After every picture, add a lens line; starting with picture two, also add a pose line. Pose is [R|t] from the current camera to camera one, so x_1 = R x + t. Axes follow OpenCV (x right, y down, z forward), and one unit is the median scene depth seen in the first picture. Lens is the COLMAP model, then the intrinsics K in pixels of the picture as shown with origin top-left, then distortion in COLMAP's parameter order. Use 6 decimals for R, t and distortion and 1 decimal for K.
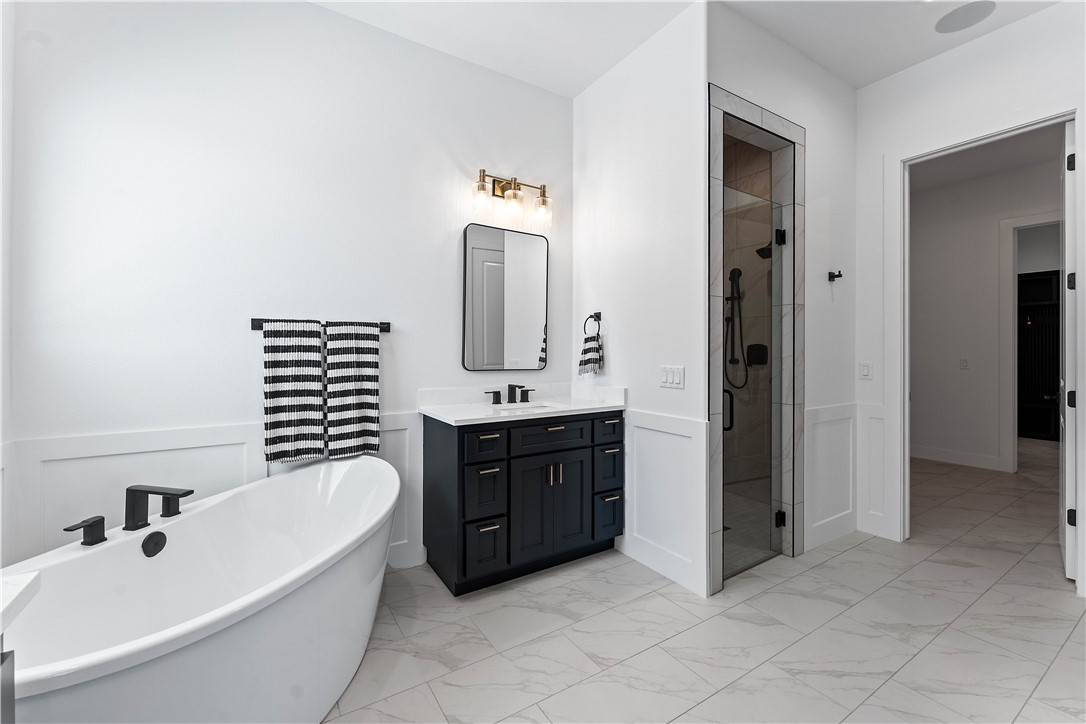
lens RADIAL K [[453.8, 0, 540.8], [0, 453.8, 348.3], [0, 0, 1]] dist [-0.001629, -0.001305]
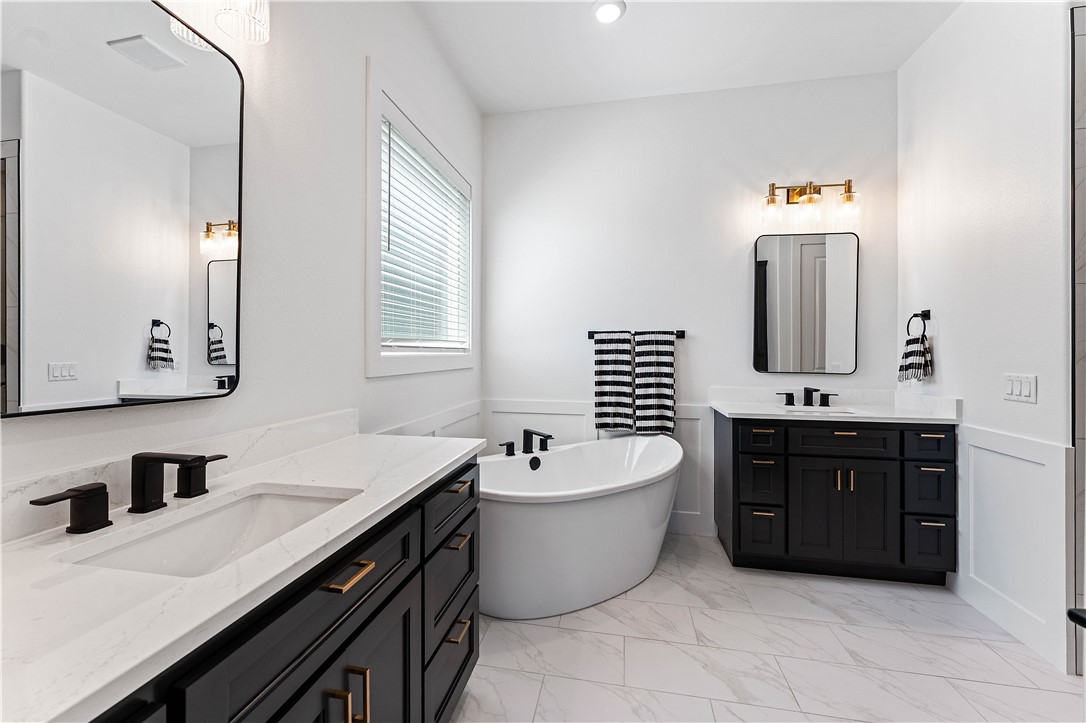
lens RADIAL K [[453.8, 0, 538.5], [0, 453.8, 355.3], [0, 0, 1]] dist [-0.001629, -0.001305]
pose [[0.734481, 0.007125, -0.678592, 0.225707], [-0.000689, 0.999952, 0.009754, -0.001384], [0.678629, -0.006696, 0.734451, -0.181520]]
